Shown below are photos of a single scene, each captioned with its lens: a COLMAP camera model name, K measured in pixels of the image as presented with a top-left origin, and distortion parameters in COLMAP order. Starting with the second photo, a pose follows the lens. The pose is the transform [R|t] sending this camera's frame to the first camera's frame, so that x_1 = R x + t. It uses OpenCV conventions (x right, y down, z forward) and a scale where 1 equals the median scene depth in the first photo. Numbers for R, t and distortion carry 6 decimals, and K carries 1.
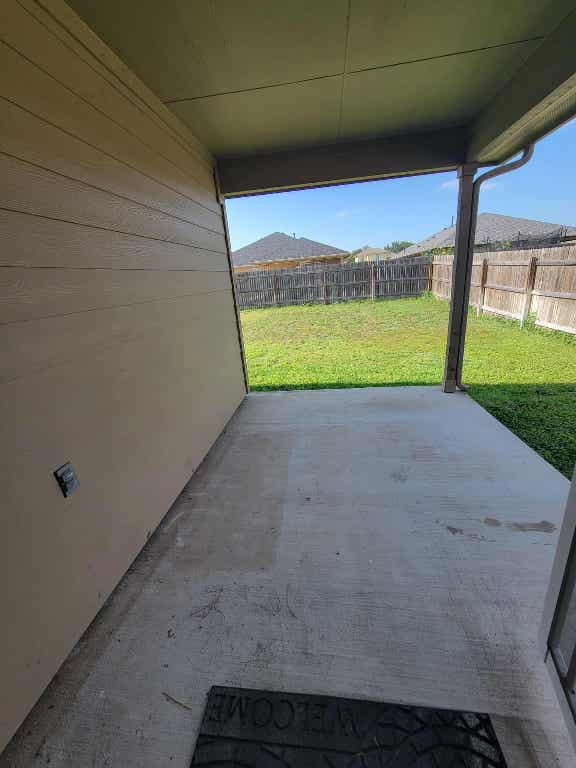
lens RADIAL K [[313.1, 0, 286.5], [0, 313.1, 383.5], [0, 0, 1]] dist [0.000536, -0.001172]
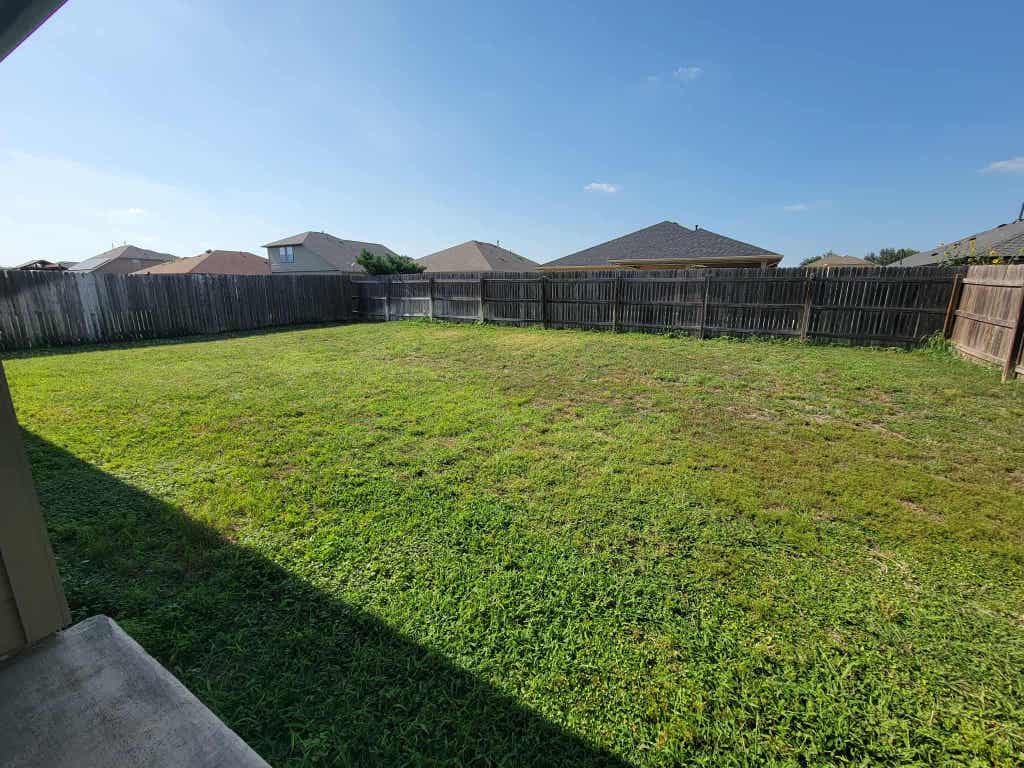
lens RADIAL K [[417.4, 0, 516.4], [0, 417.4, 383.7], [0, 0, 1]] dist [0.000536, -0.001172]
pose [[0.921729, 0.163910, -0.351495, 0.094213], [-0.194172, 0.979568, -0.052384, -0.069714], [0.335726, 0.116534, 0.934723, 0.206673]]
